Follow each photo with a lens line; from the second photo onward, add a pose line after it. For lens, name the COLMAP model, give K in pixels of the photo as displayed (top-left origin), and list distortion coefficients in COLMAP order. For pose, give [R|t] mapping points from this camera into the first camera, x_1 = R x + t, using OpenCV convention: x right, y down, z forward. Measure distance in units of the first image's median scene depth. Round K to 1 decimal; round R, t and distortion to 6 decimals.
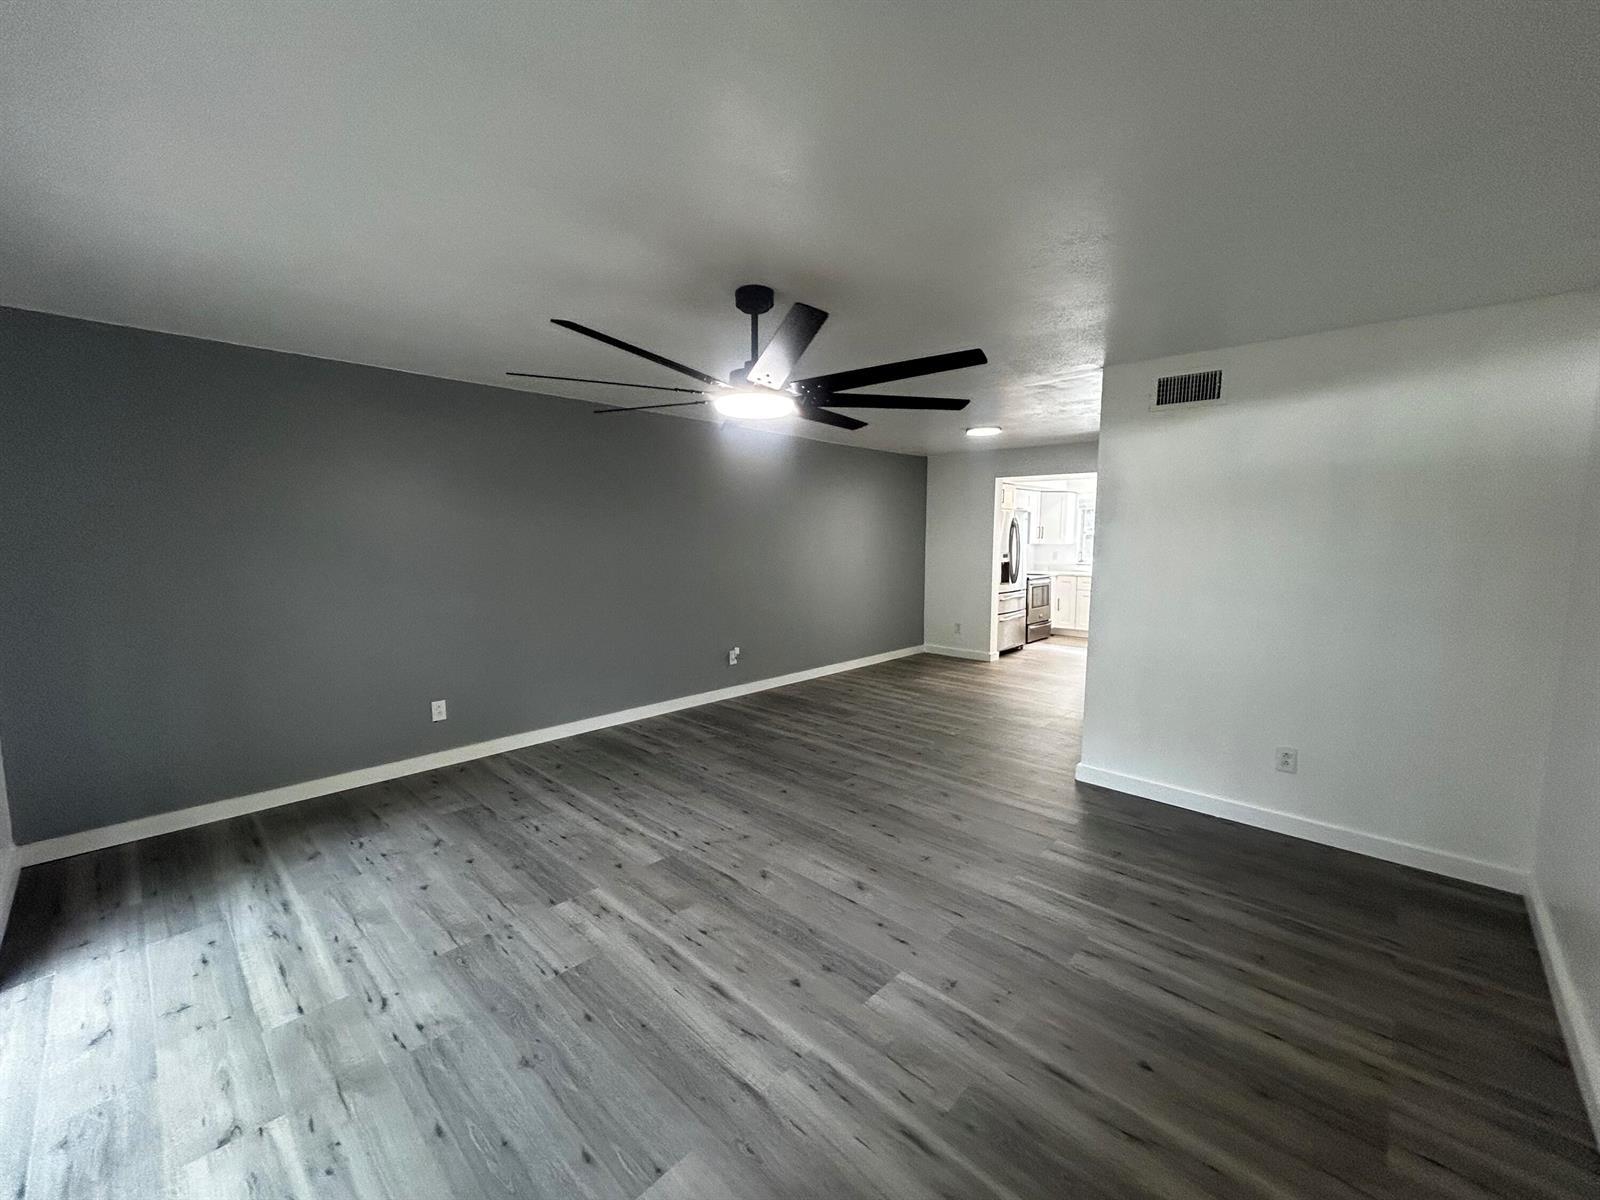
lens RADIAL K [[640.8, 0, 790.9], [0, 640.8, 607.6], [0, 0, 1]] dist [-0.004728, 0.000207]
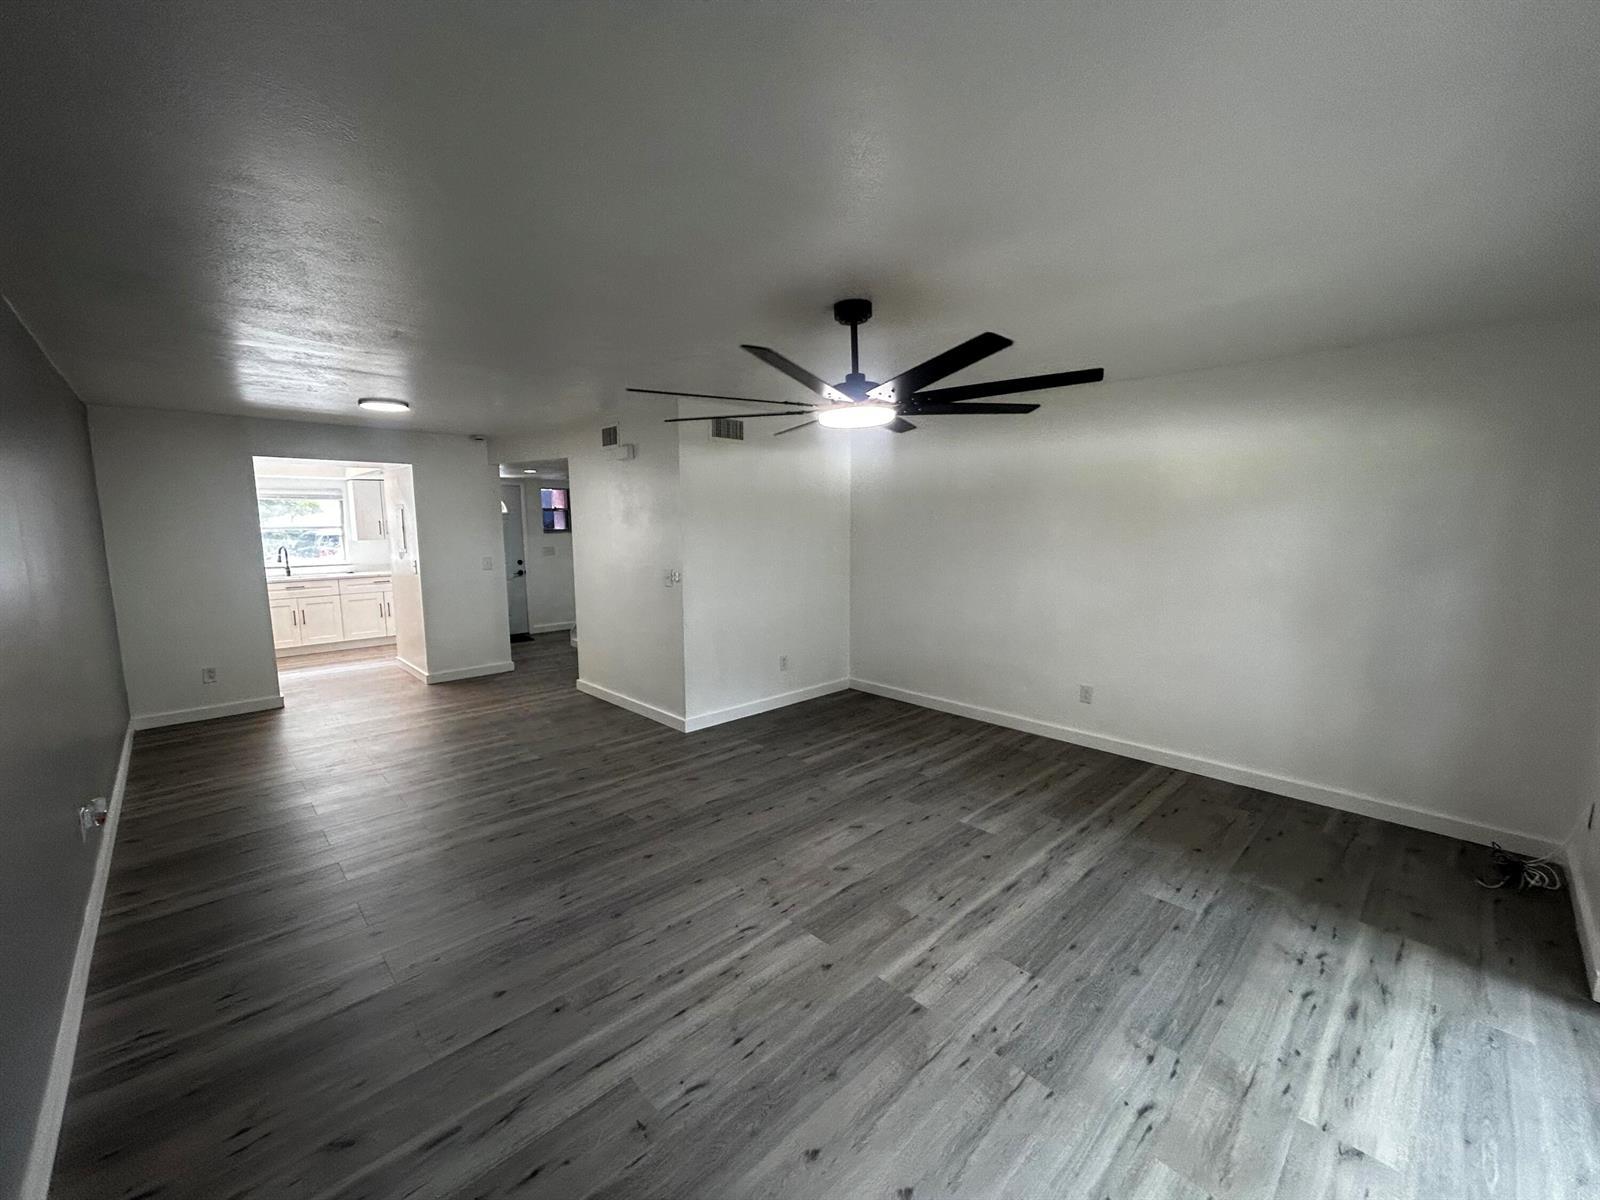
lens RADIAL K [[640.8, 0, 800.0], [0, 640.8, 599.1], [0, 0, 1]] dist [-0.004728, 0.000207]
pose [[0.053643, -0.127890, 0.990337, -1.263104], [0.123569, 0.984992, 0.120506, -0.180165], [-0.990885, 0.115910, 0.068641, 1.178623]]
